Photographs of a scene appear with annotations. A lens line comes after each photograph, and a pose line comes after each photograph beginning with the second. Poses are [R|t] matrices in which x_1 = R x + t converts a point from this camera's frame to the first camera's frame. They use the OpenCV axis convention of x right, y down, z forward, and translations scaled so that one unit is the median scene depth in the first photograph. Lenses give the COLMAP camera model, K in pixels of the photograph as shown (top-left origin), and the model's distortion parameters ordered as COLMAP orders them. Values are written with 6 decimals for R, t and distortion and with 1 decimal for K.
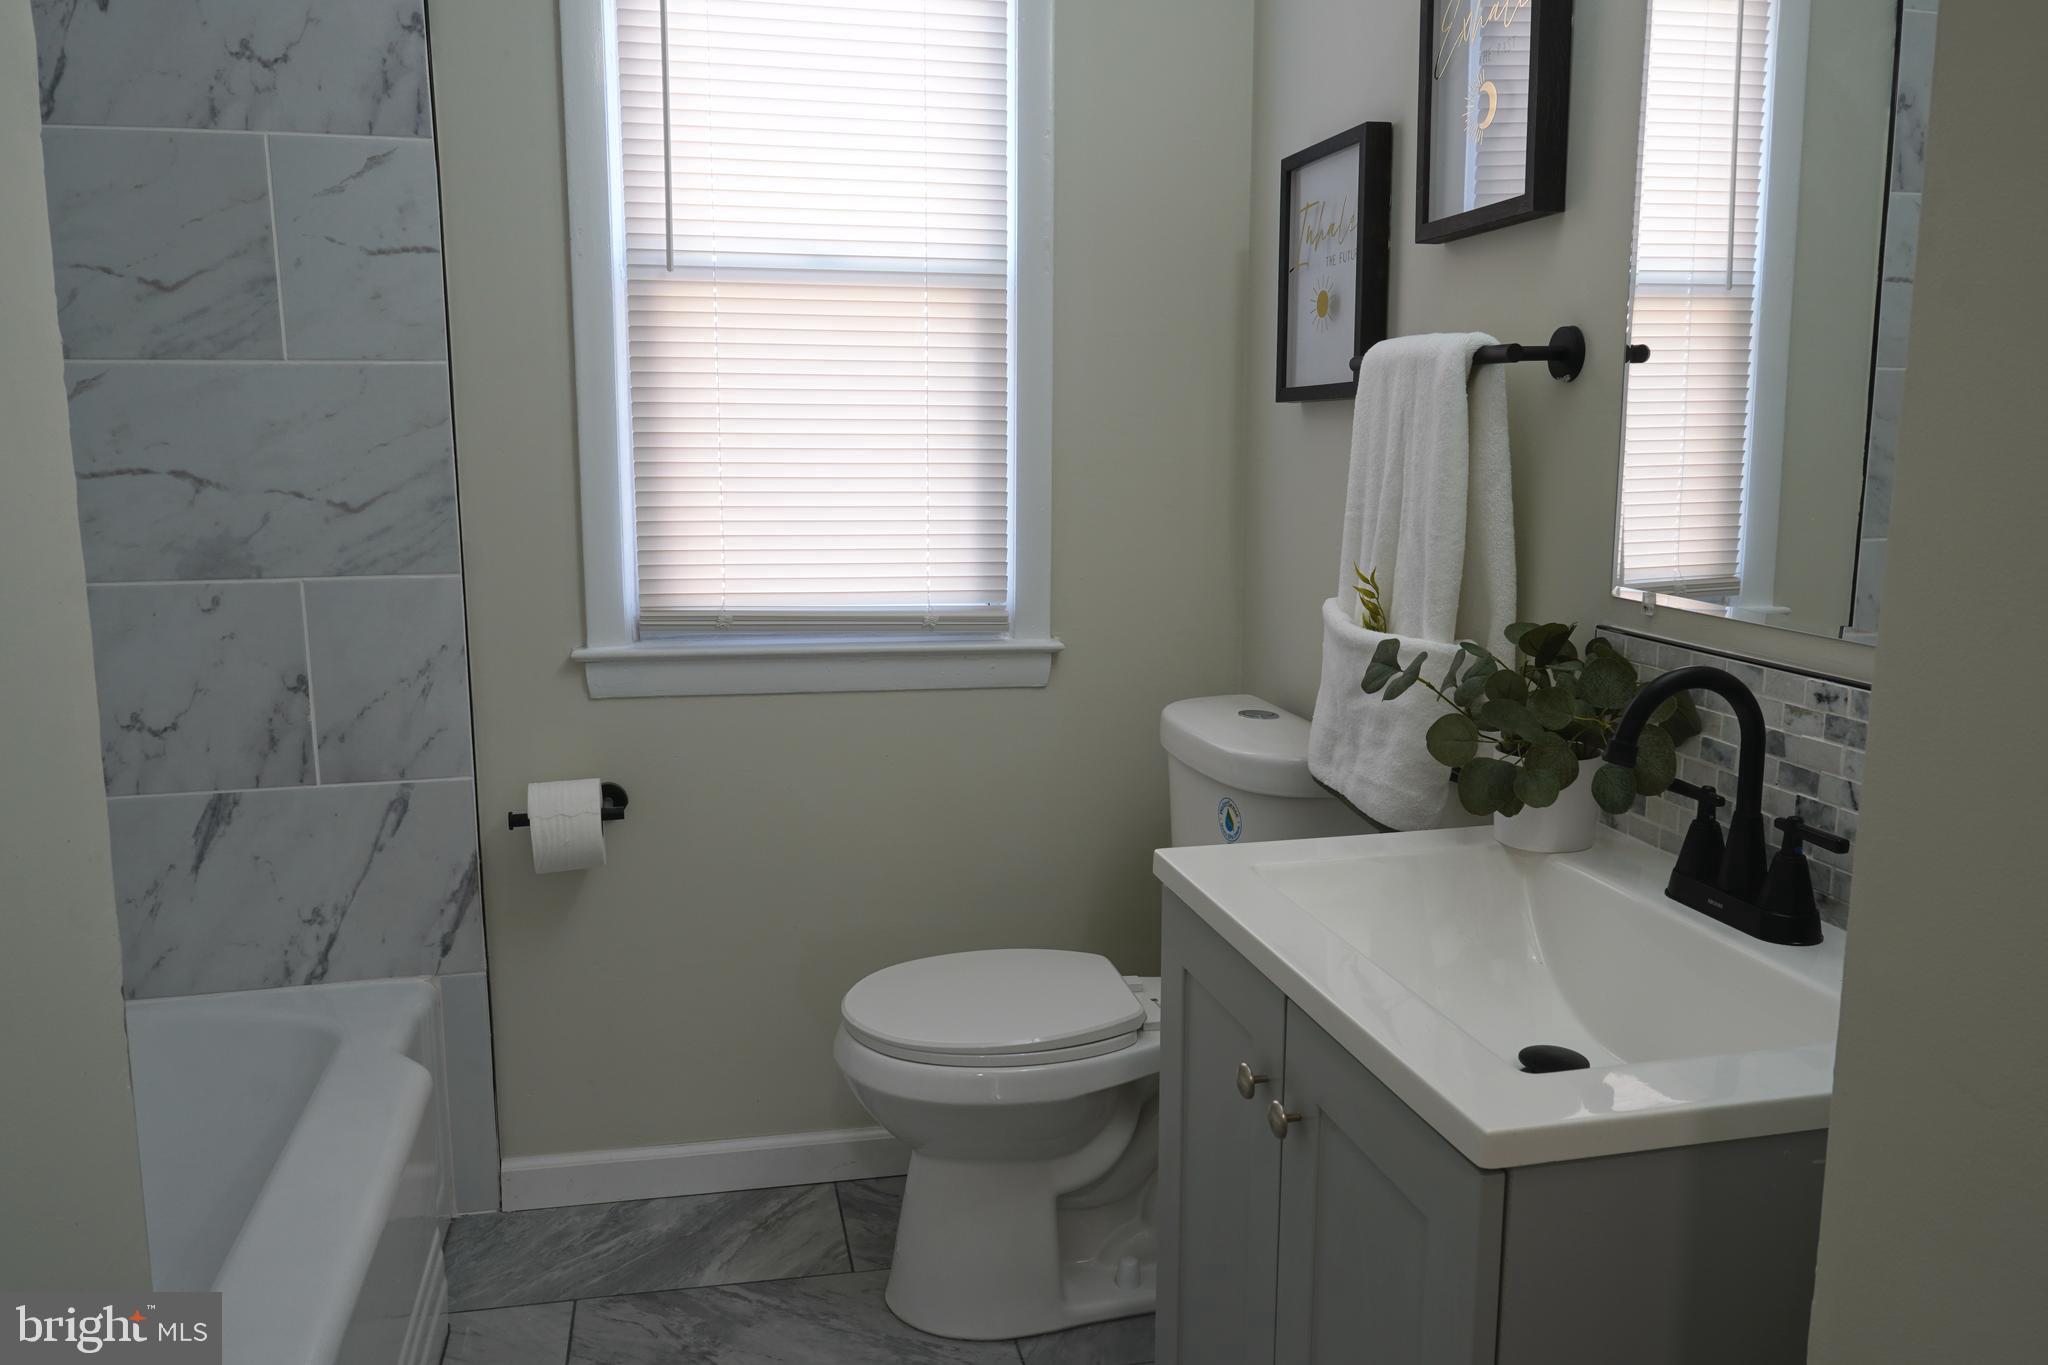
lens RADIAL K [[1575.6, 0, 1024.0], [0, 1575.6, 682.5], [0, 0, 1]] dist [-0.026201, 0.051876]
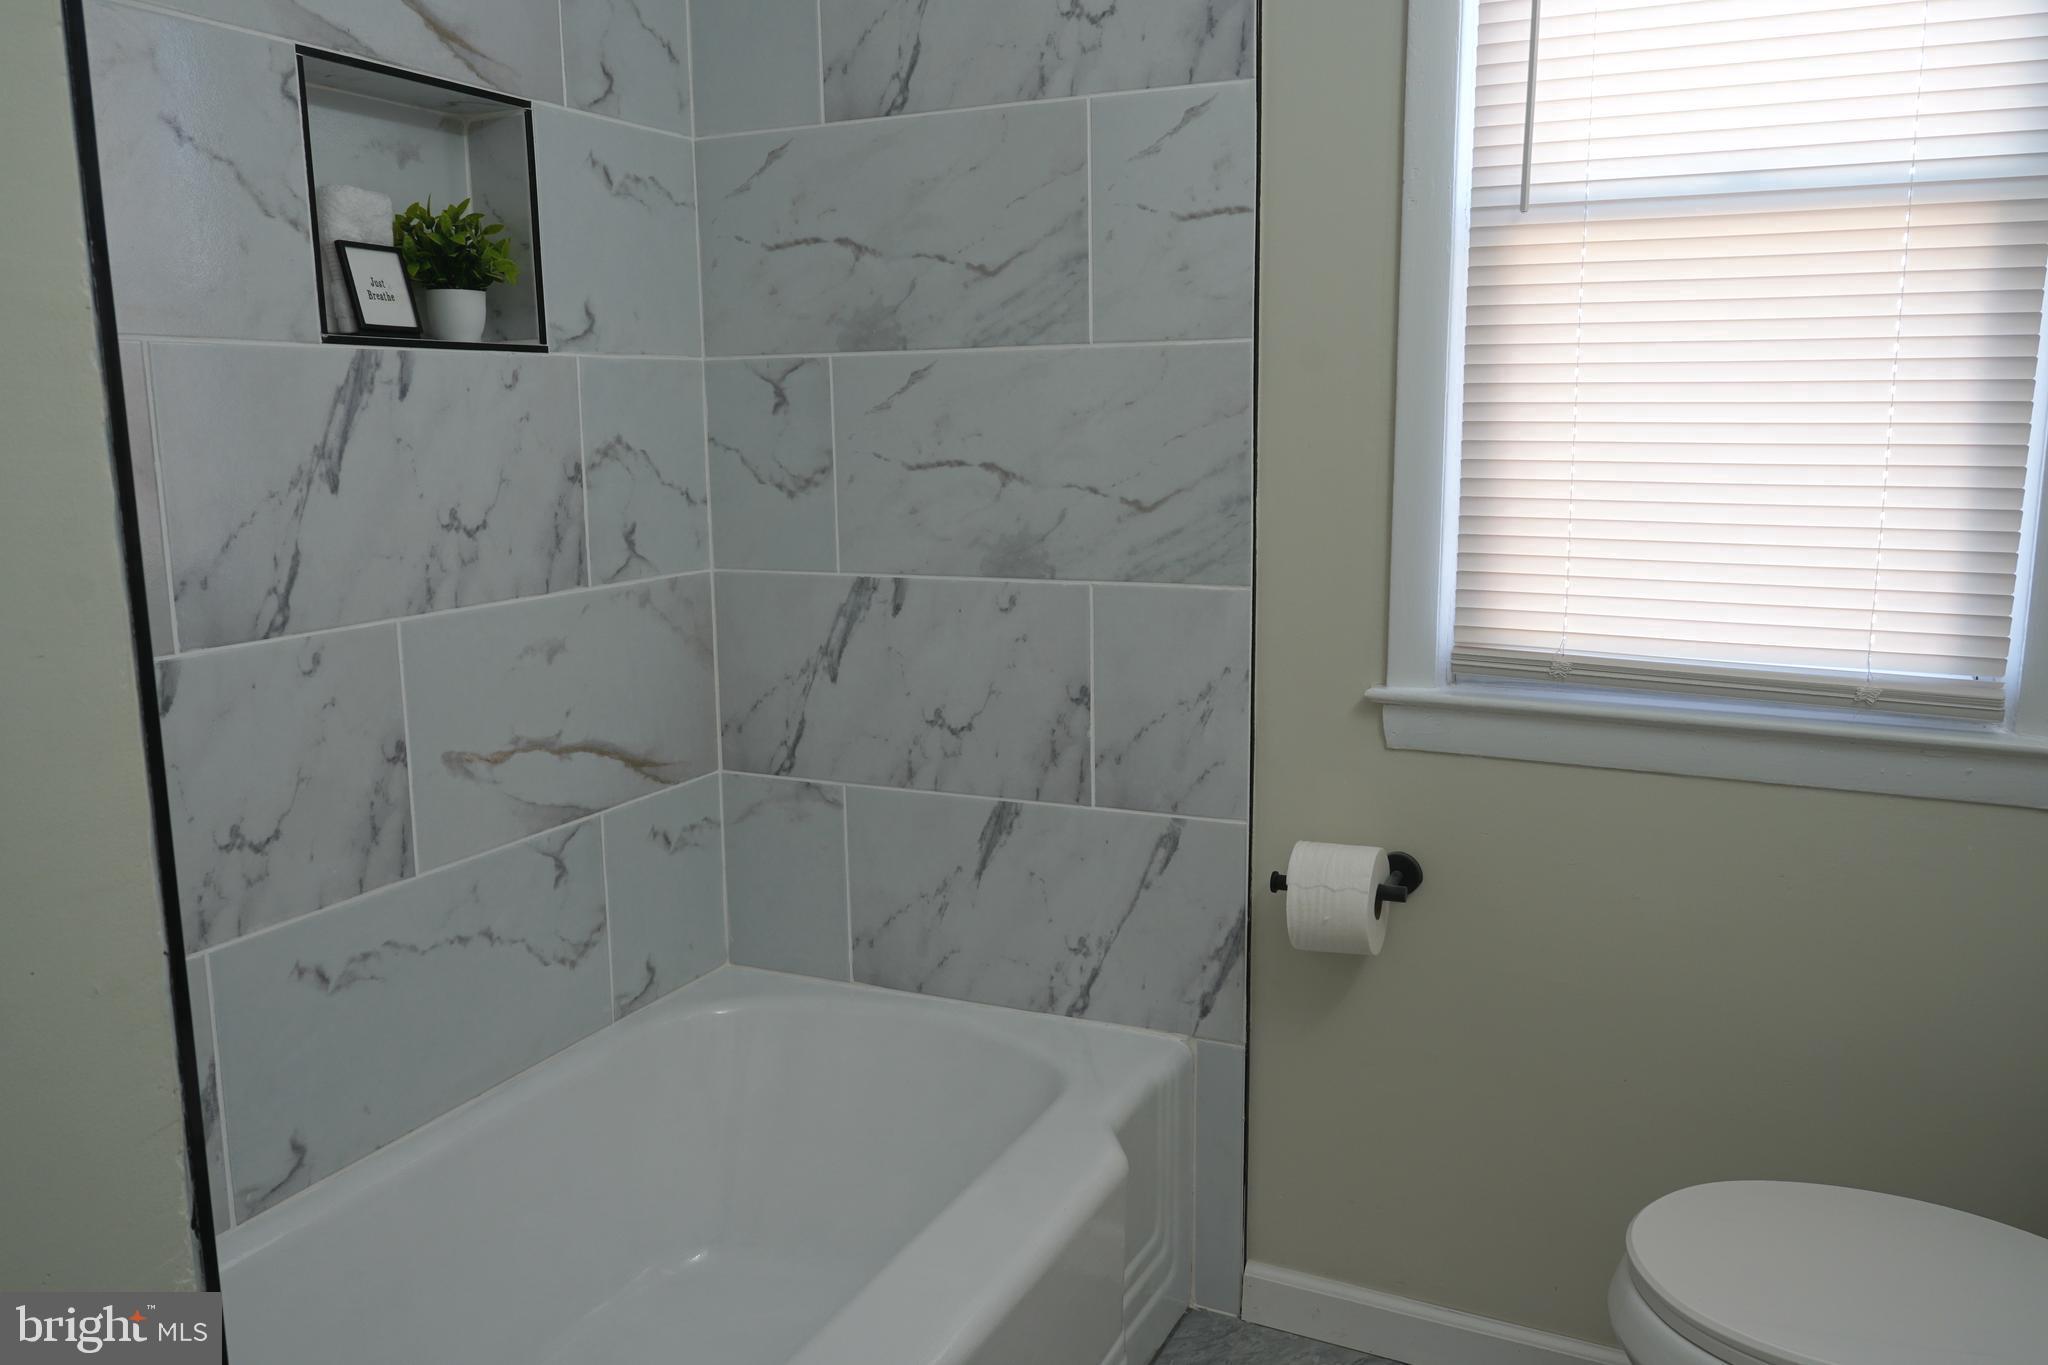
lens RADIAL K [[1573.3, 0, 1024.0], [0, 1573.3, 682.5], [0, 0, 1]] dist [-0.035565, 0.072818]
pose [[0.781019, 0.098252, -0.616730, 0.079355], [-0.093445, 0.994815, 0.040147, -0.040013], [0.617477, 0.026274, 0.786150, 0.249167]]
